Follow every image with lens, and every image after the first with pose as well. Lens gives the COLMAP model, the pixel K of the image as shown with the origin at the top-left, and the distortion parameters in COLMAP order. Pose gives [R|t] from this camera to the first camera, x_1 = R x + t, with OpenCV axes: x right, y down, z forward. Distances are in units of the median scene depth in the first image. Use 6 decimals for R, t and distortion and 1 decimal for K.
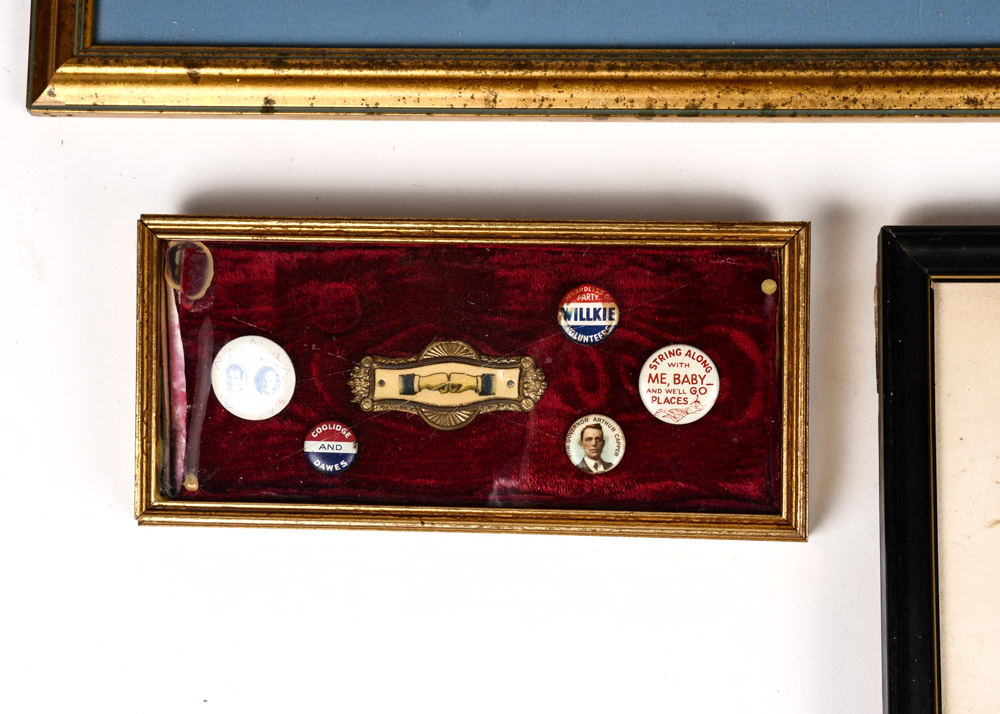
lens RADIAL K [[1987.4, 0, 495.6], [0, 1987.4, 357.1], [0, 0, 1]] dist [0.051291, 0.000000]
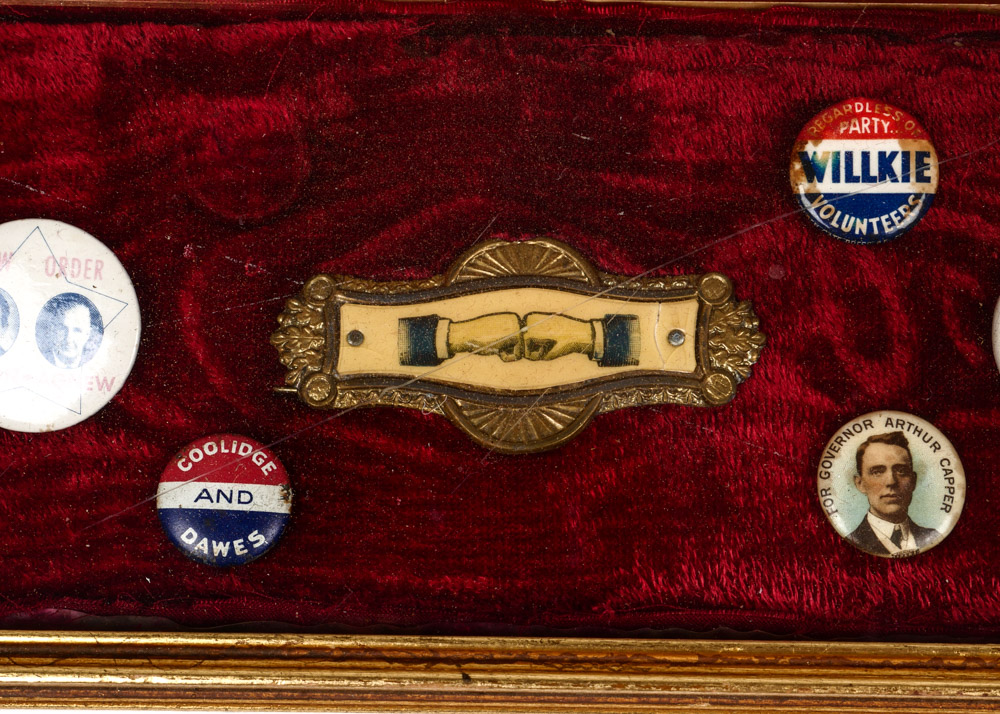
lens RADIAL K [[1987.4, 0, 495.8], [0, 1987.4, 357.0], [0, 0, 1]] dist [0.051291, 0.000000]
pose [[0.996406, 0.013958, 0.083548, -0.062975], [0.001223, 0.983857, -0.178953, 0.089898], [-0.084697, 0.178412, 0.980304, 0.603552]]
